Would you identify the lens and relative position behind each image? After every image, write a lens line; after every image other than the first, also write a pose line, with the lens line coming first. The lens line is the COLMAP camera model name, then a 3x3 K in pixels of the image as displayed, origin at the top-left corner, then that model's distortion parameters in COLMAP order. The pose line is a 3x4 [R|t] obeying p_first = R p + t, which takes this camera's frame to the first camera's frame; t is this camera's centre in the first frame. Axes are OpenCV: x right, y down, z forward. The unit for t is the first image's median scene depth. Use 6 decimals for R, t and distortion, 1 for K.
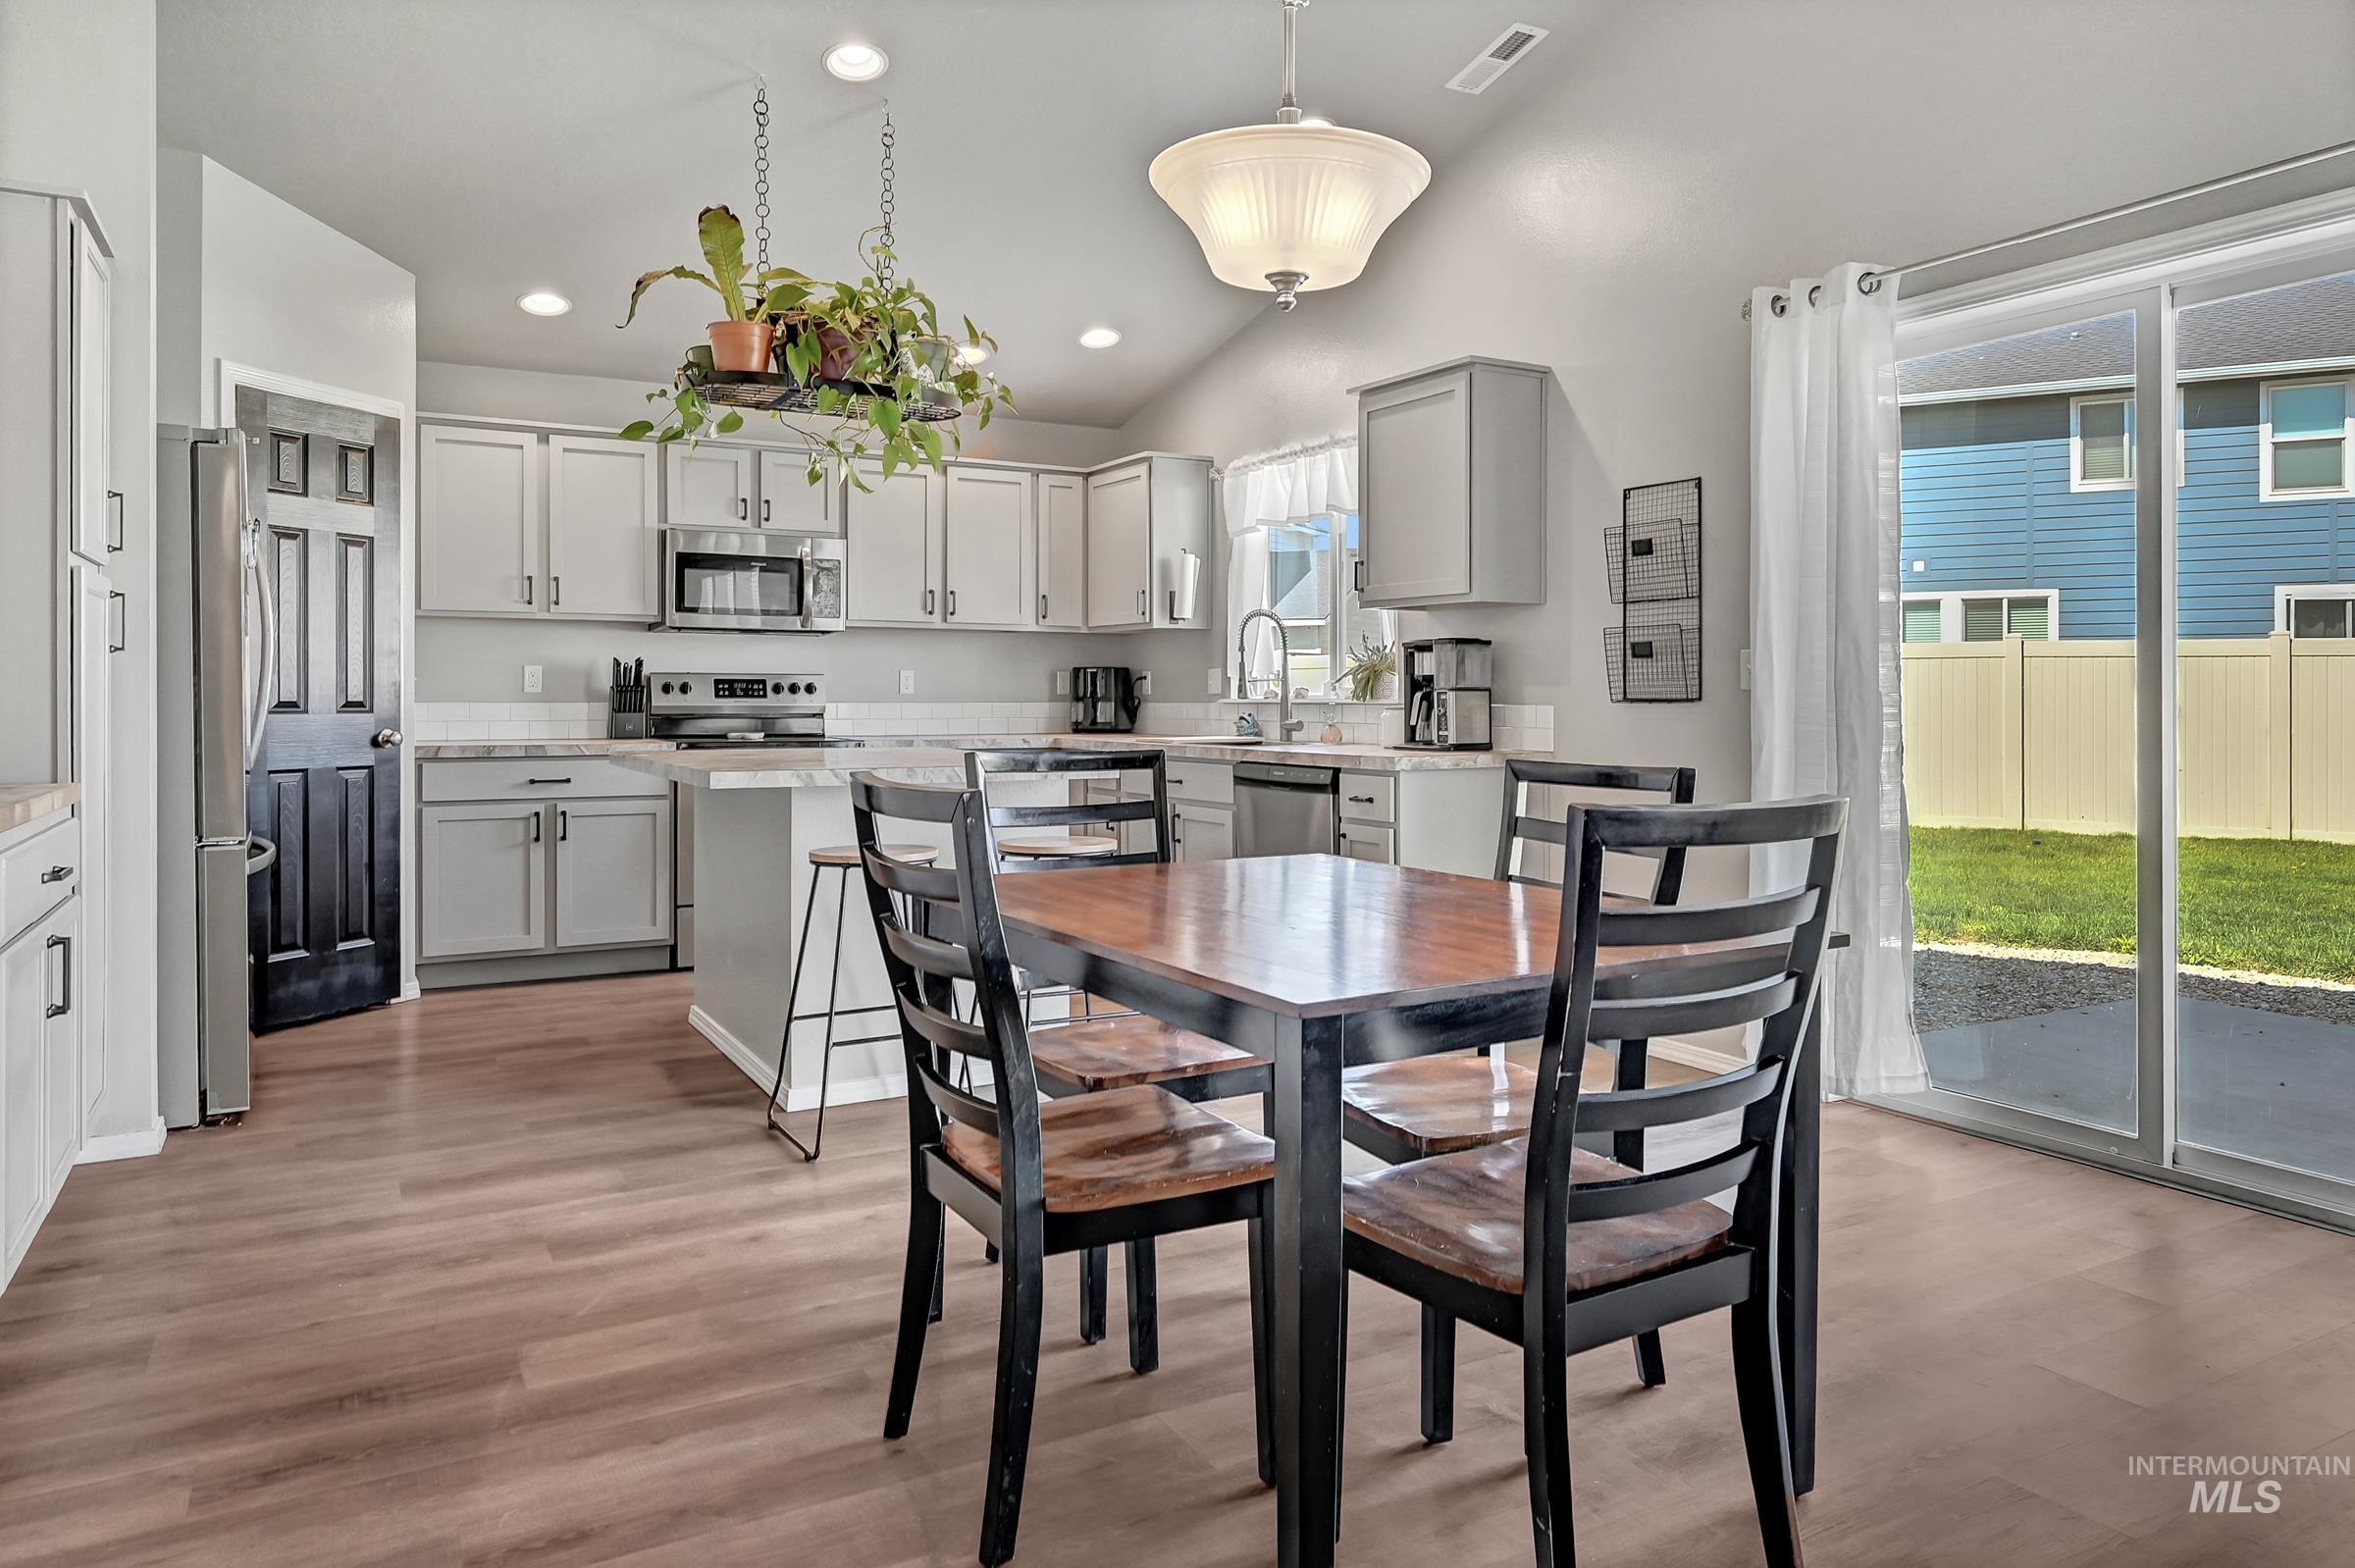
lens RADIAL K [[1491.9, 0, 1183.5], [0, 1491.9, 698.4], [0, 0, 1]] dist [-0.008463, -0.000961]
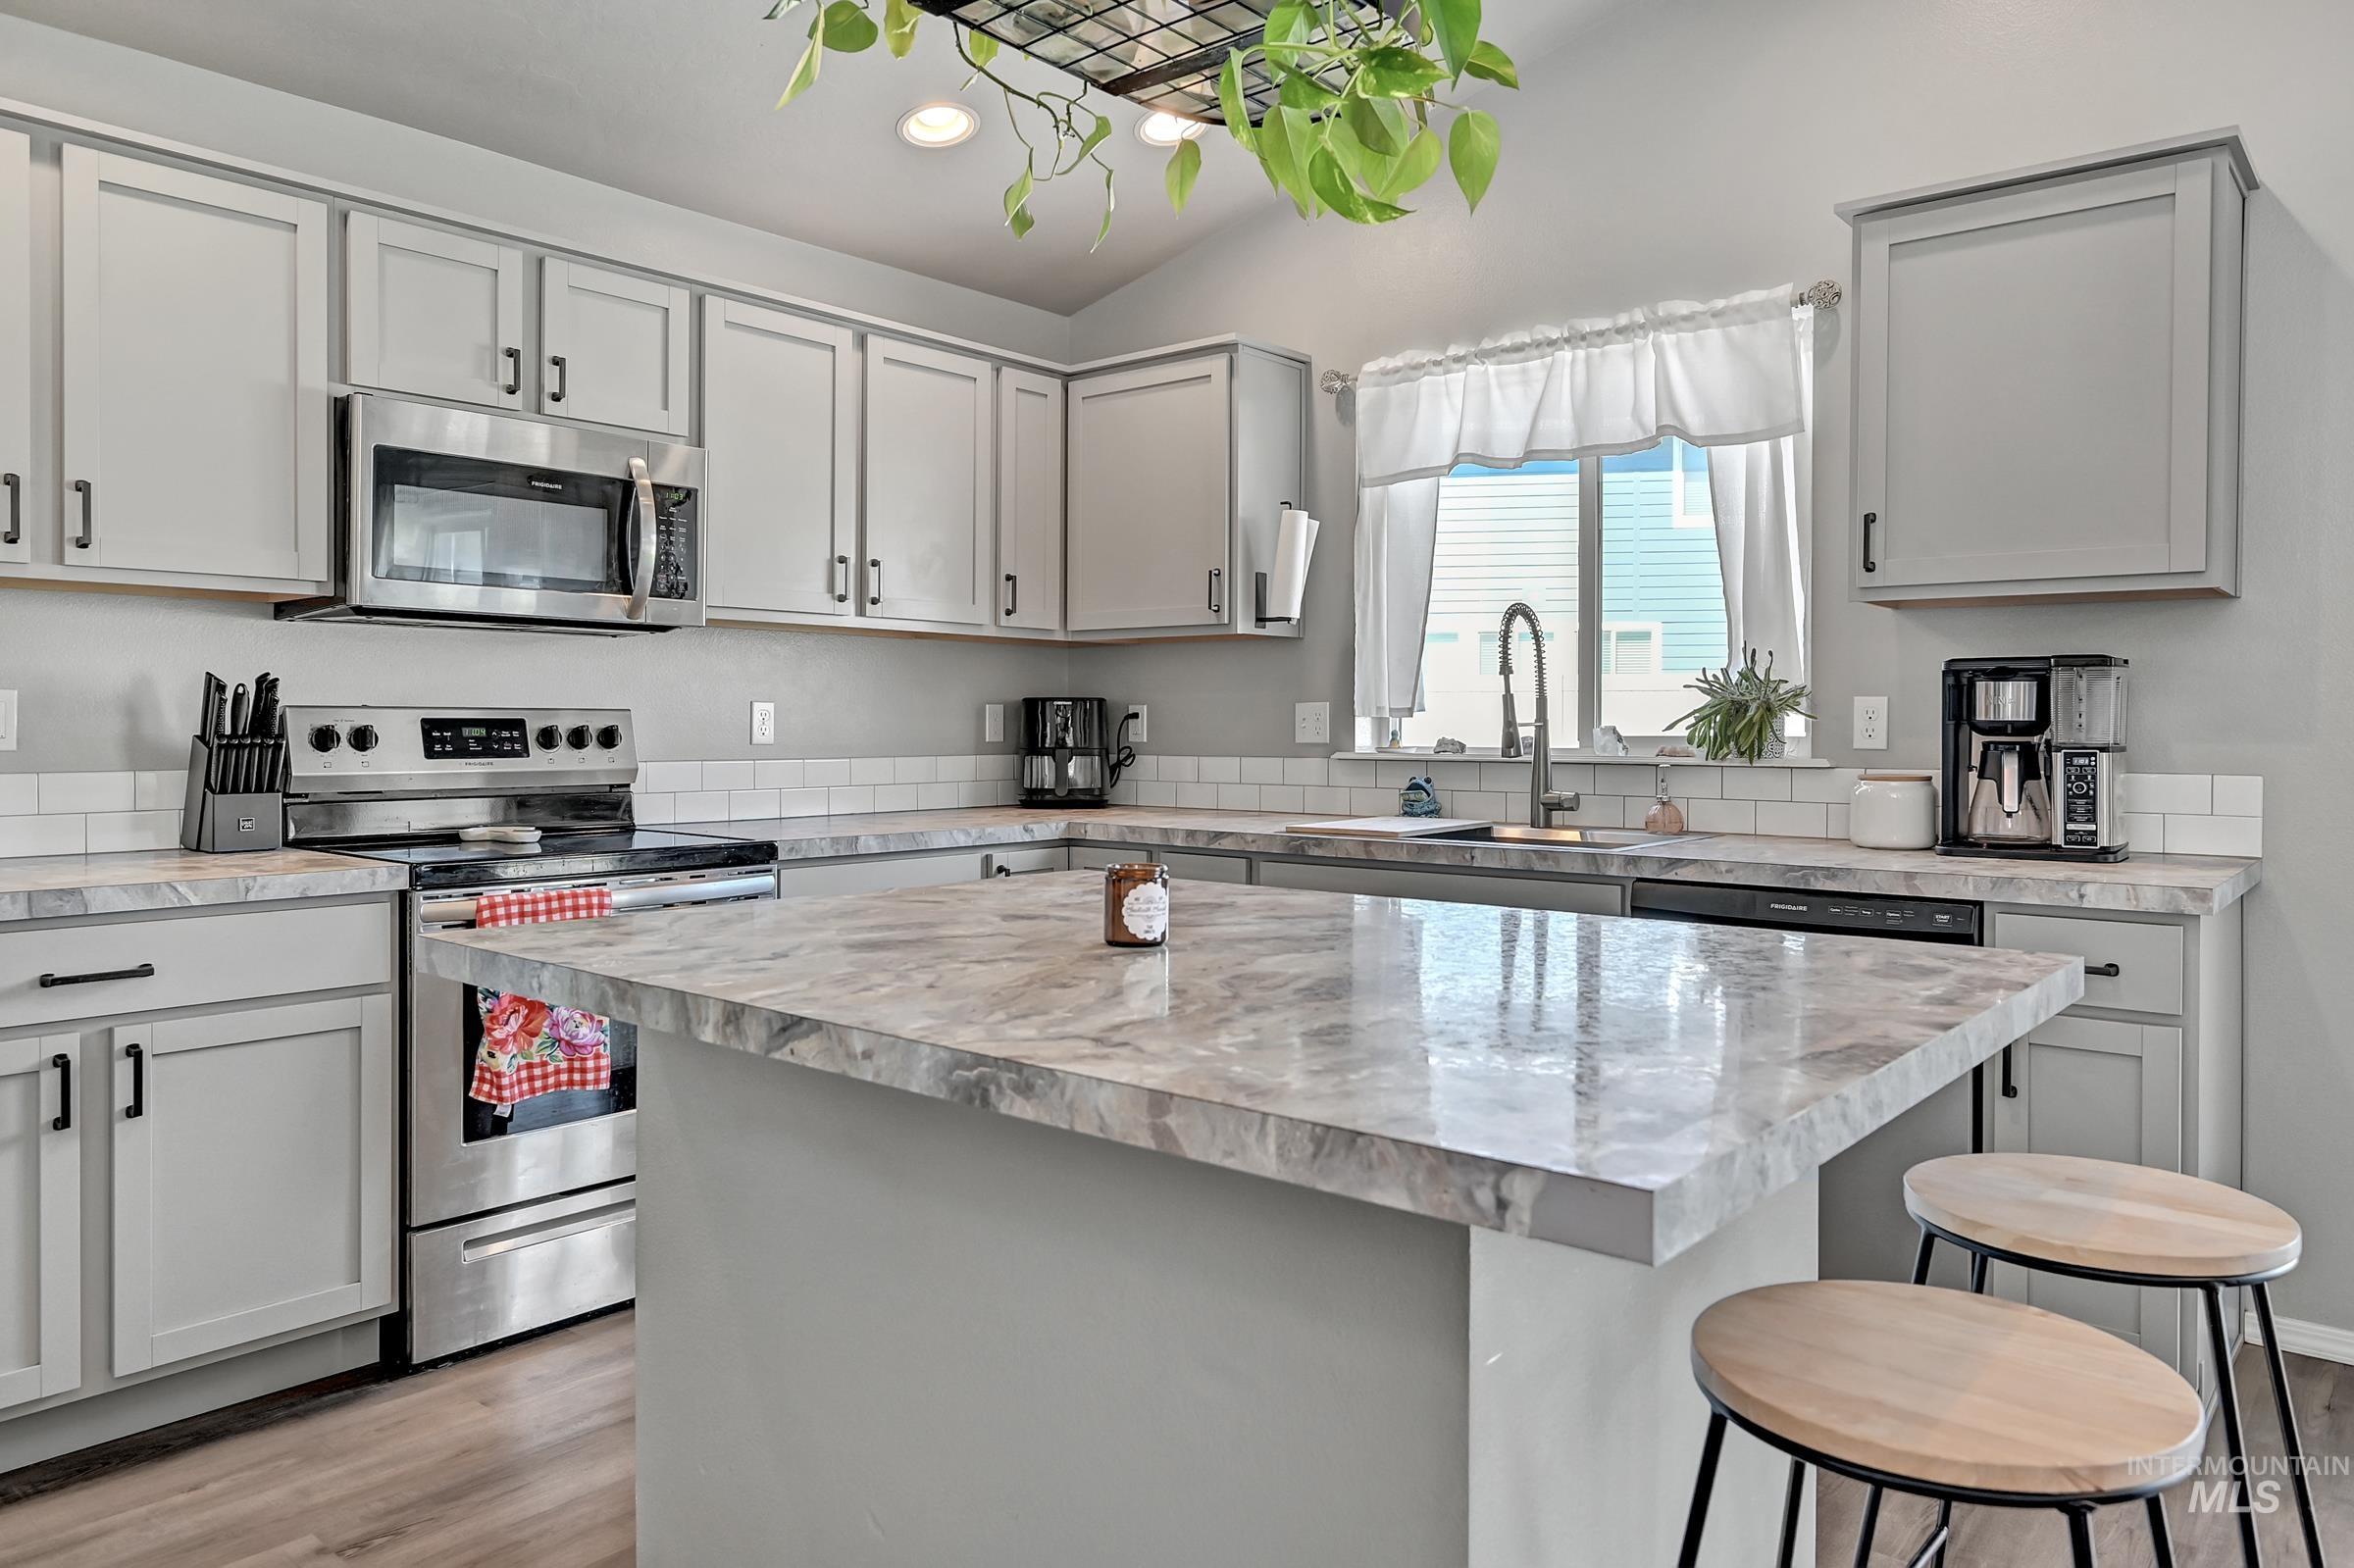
lens RADIAL K [[1535.6, 0, 1171.9], [0, 1535.6, 723.8], [0, 0, 1]] dist [-0.002074, 0.002914]
pose [[0.939249, 0.000551, 0.343236, -0.260933], [-0.000159, 0.999999, -0.001170, -0.011125], [-0.343236, 0.001044, 0.939249, 0.449945]]
